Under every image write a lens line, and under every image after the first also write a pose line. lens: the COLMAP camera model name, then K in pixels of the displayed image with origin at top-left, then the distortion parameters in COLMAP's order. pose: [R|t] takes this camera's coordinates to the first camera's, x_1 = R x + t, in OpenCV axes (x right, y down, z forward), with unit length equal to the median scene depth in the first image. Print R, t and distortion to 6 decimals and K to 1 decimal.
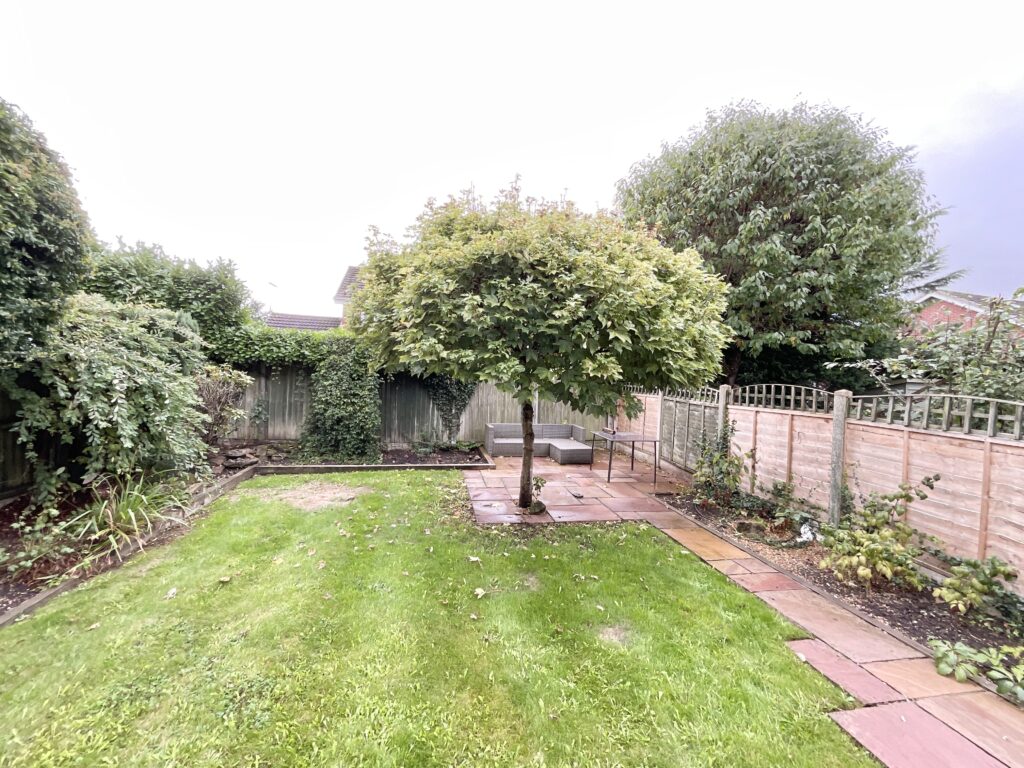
lens RADIAL K [[412.8, 0, 513.1], [0, 412.8, 385.1], [0, 0, 1]] dist [-0.002029, -0.001572]
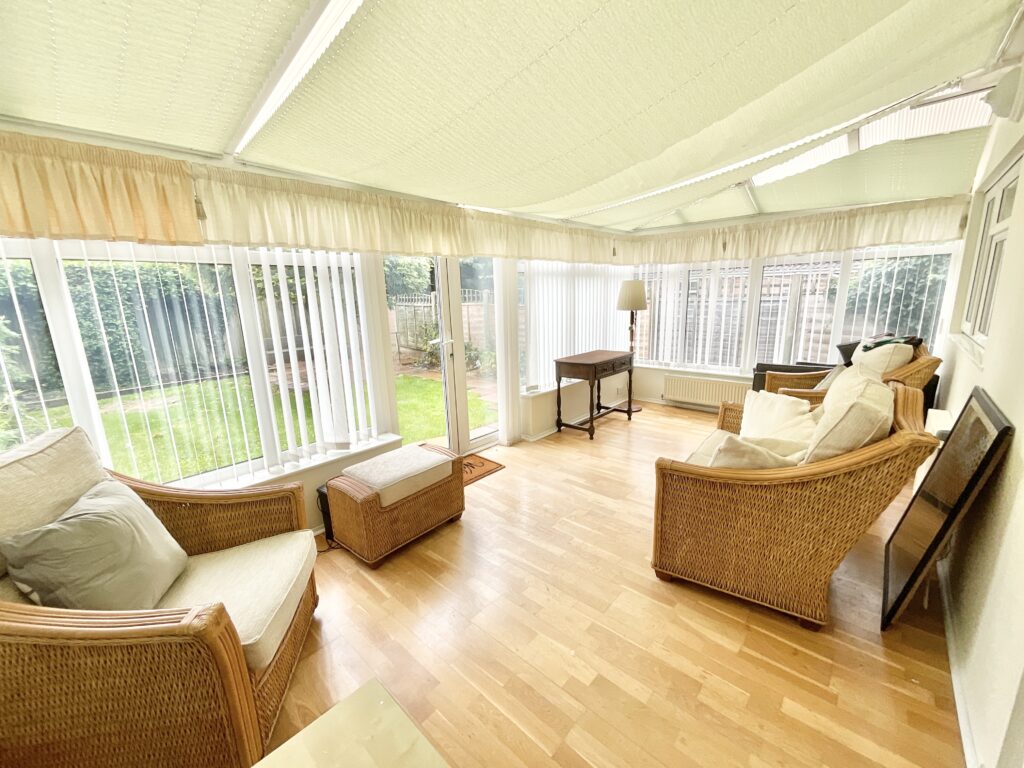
lens RADIAL K [[412.8, 0, 515.7], [0, 412.8, 382.5], [0, 0, 1]] dist [-0.002029, -0.001572]
pose [[0.787866, -0.185930, 0.587109, -0.324437], [0.068975, 0.973979, 0.215887, 0.024749], [-0.611972, -0.129595, 0.780190, -0.656661]]
